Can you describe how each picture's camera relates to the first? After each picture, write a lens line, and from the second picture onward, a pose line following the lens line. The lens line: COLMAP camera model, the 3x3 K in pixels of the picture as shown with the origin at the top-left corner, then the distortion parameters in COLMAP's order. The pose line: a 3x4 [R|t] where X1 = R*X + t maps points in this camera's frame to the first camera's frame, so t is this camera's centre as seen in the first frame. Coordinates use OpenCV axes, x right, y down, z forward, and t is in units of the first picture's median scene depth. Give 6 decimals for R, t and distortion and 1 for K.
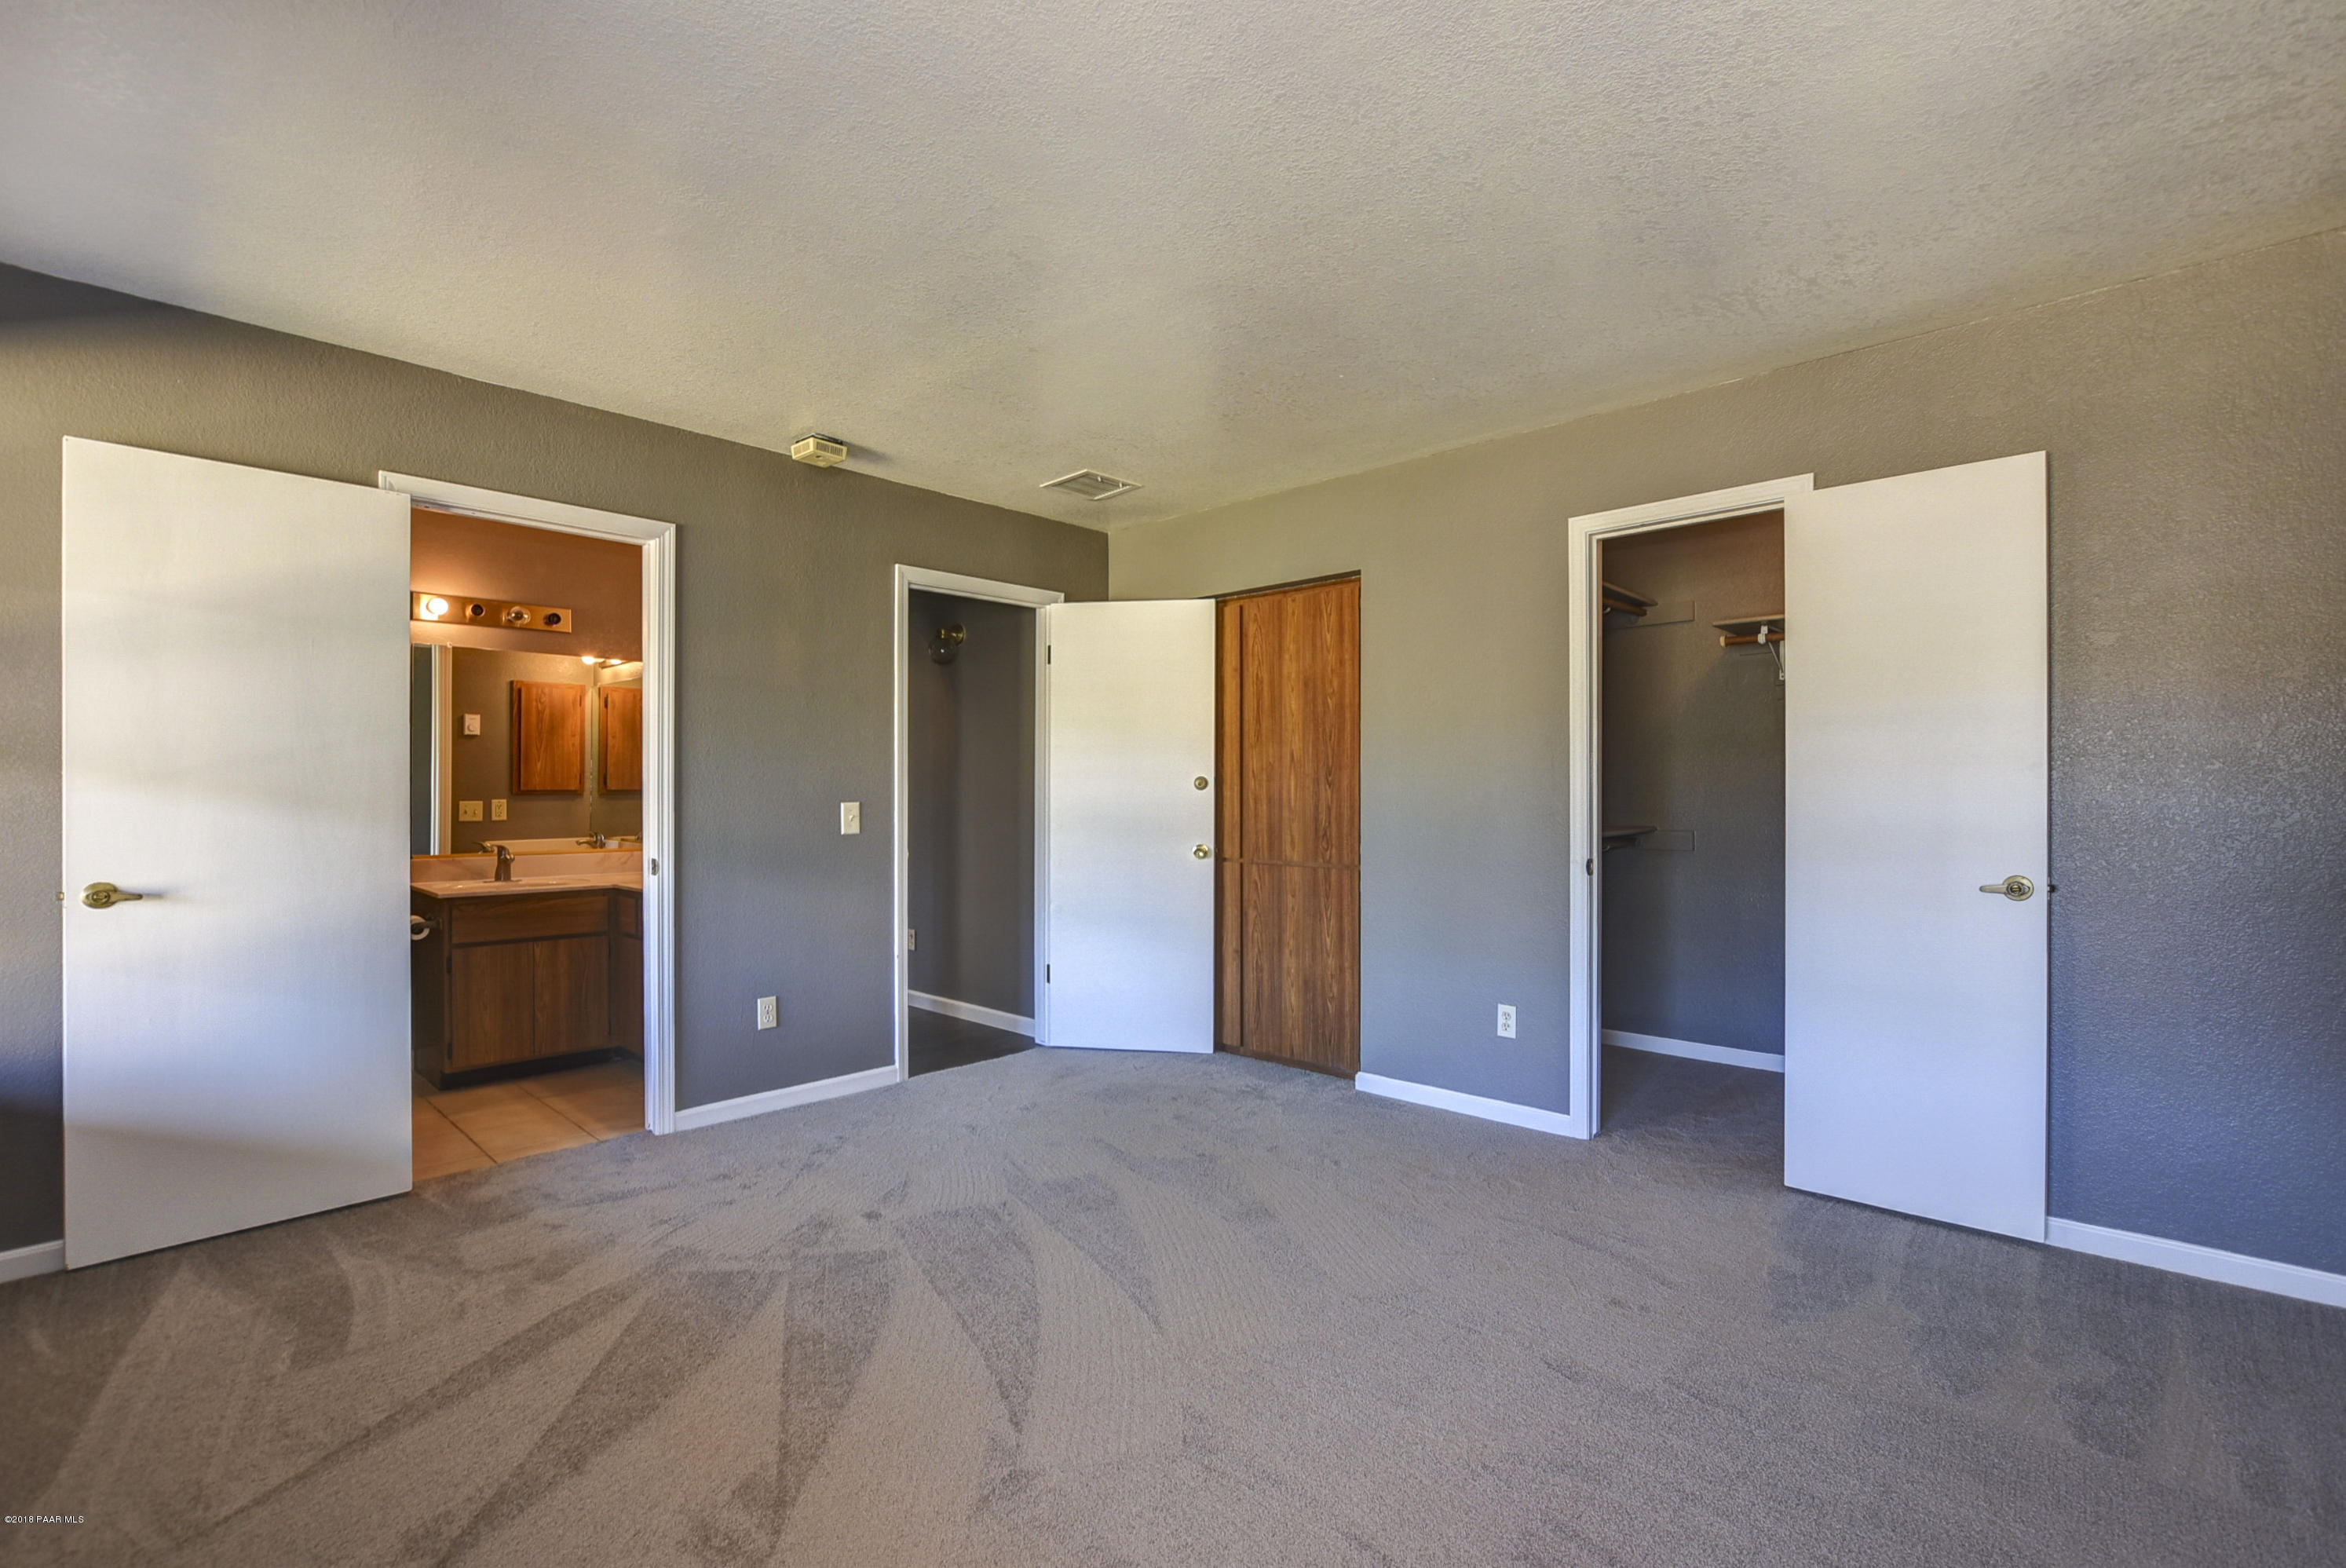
lens RADIAL K [[1064.3, 0, 1168.4], [0, 1064.3, 789.5], [0, 0, 1]] dist [-0.004273, -0.000467]
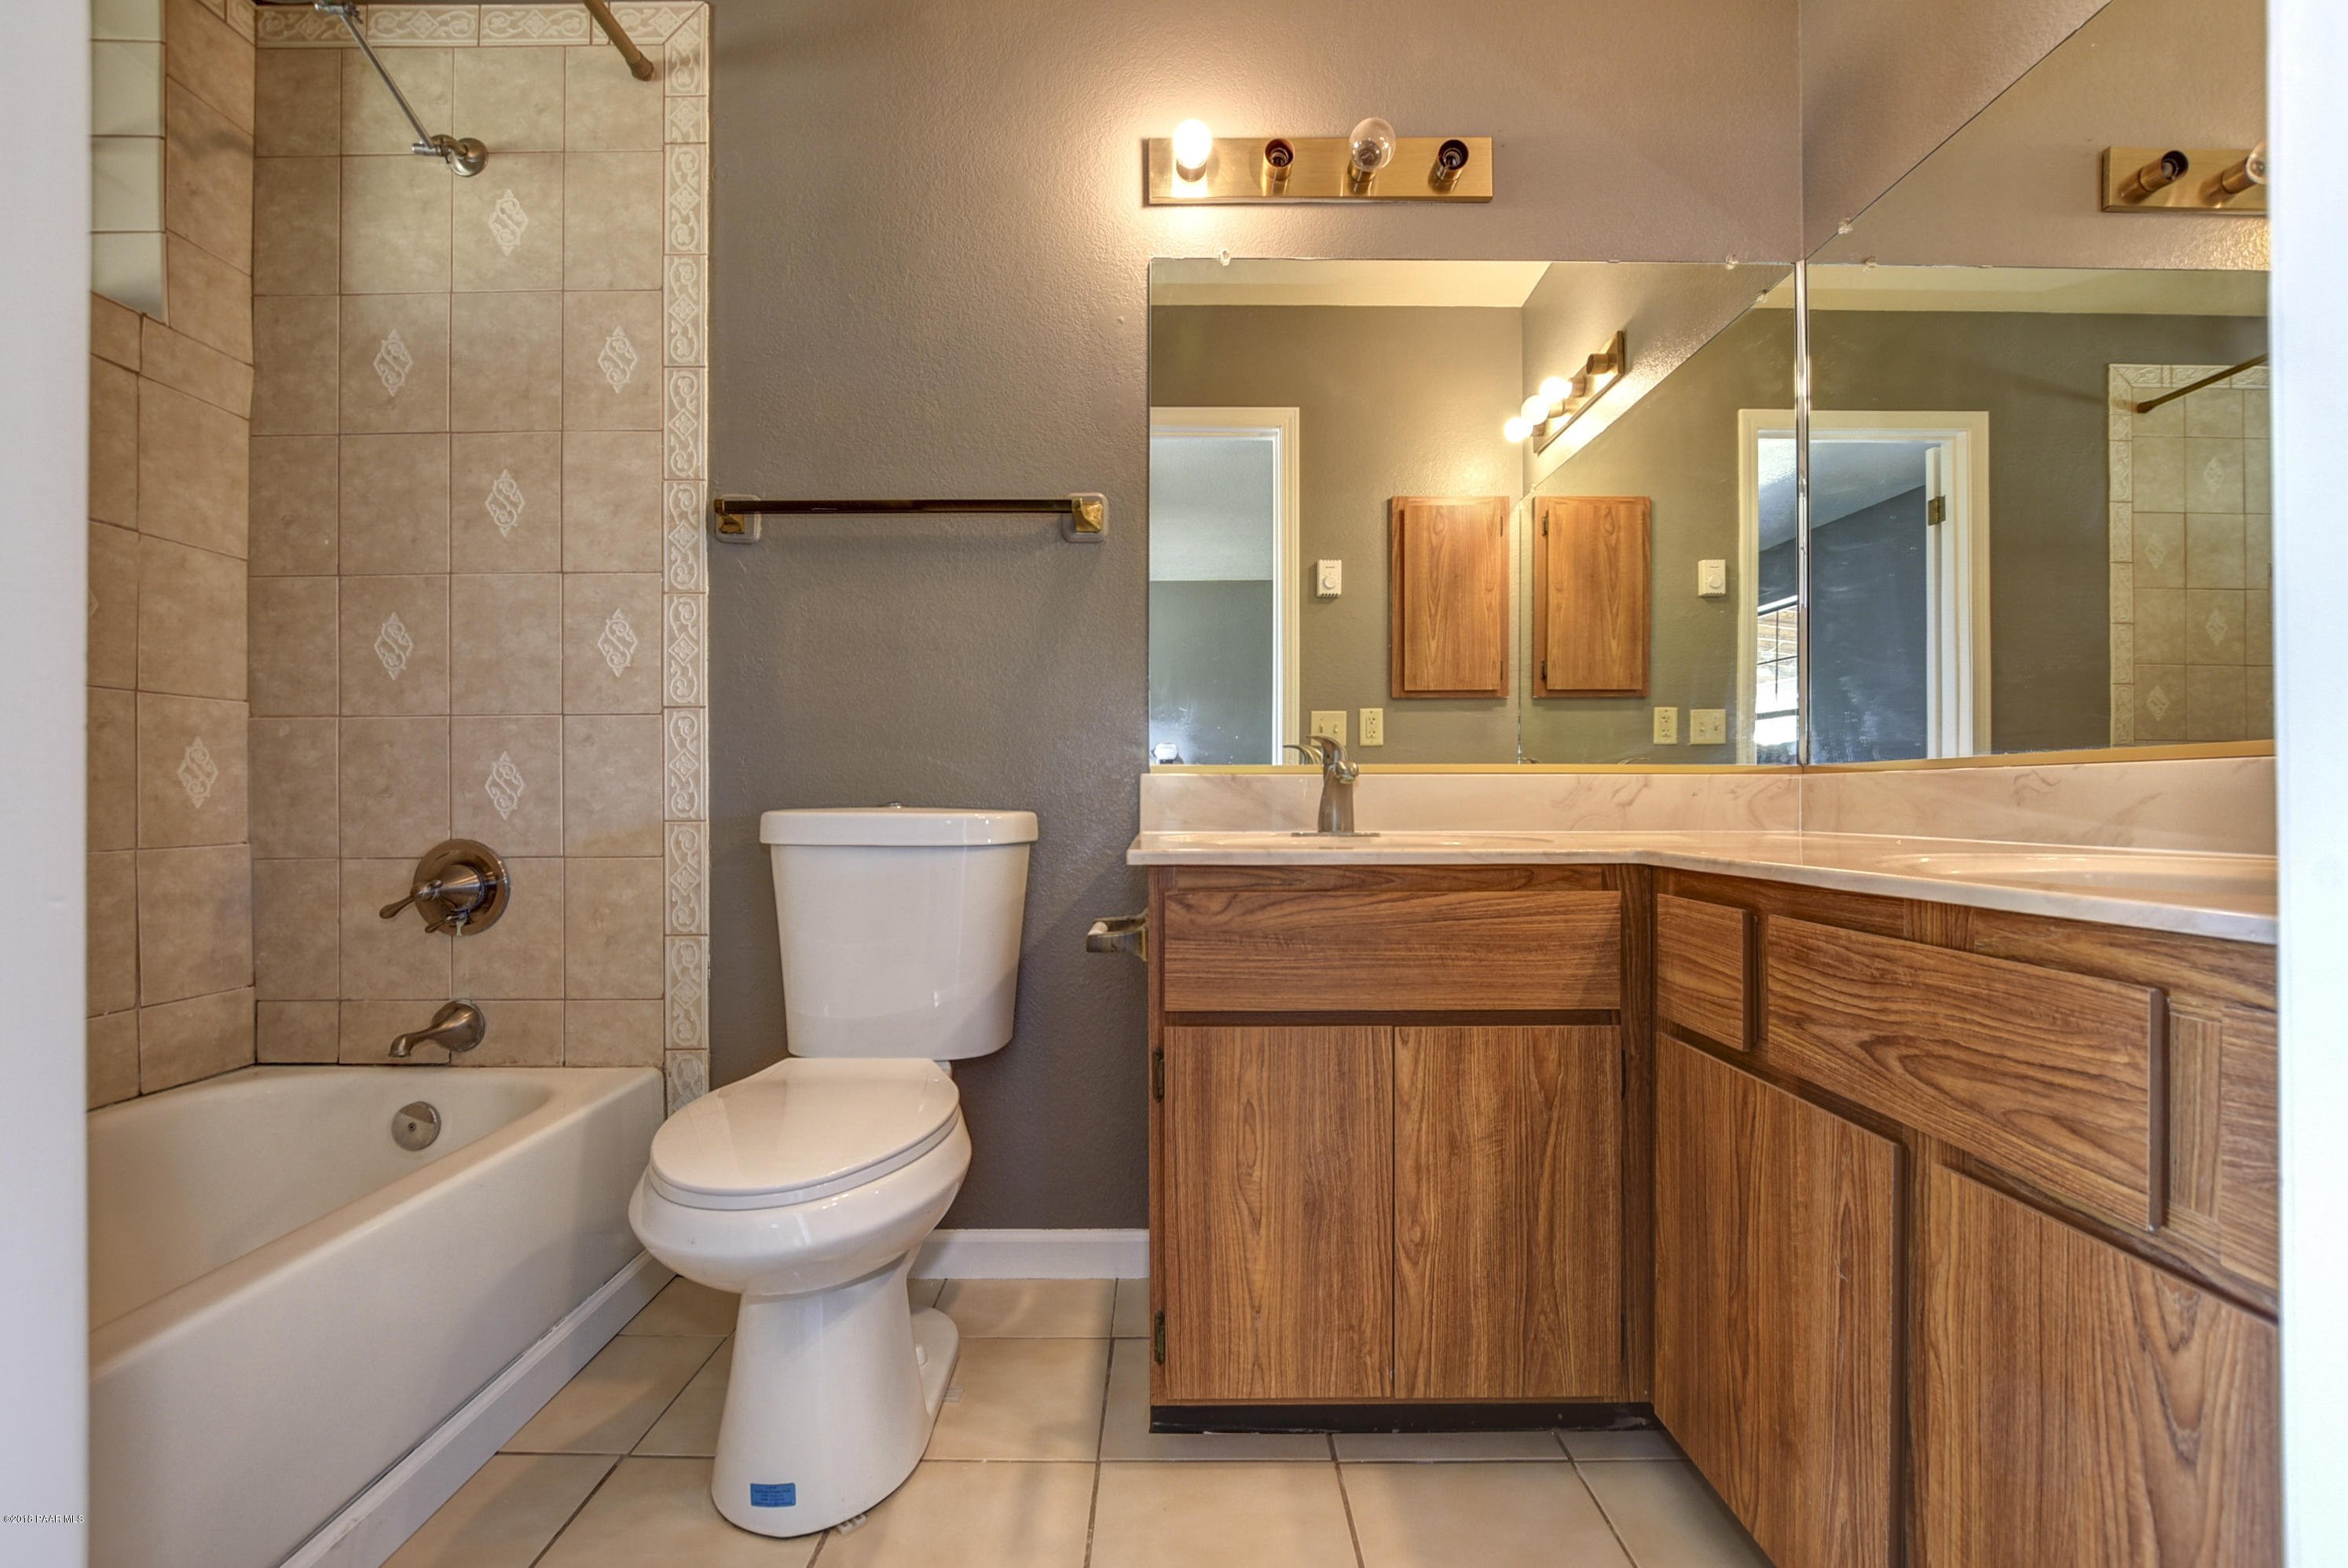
lens RADIAL K [[1055.6, 0, 1155.4], [0, 1055.6, 790.5], [0, 0, 1]] dist [-0.032139, 0.012997]
pose [[0.692172, 0.000108, -0.721733, -0.300787], [0.000616, 1.000000, 0.000741, 0.053063], [0.721732, -0.000958, 0.692172, 0.522883]]
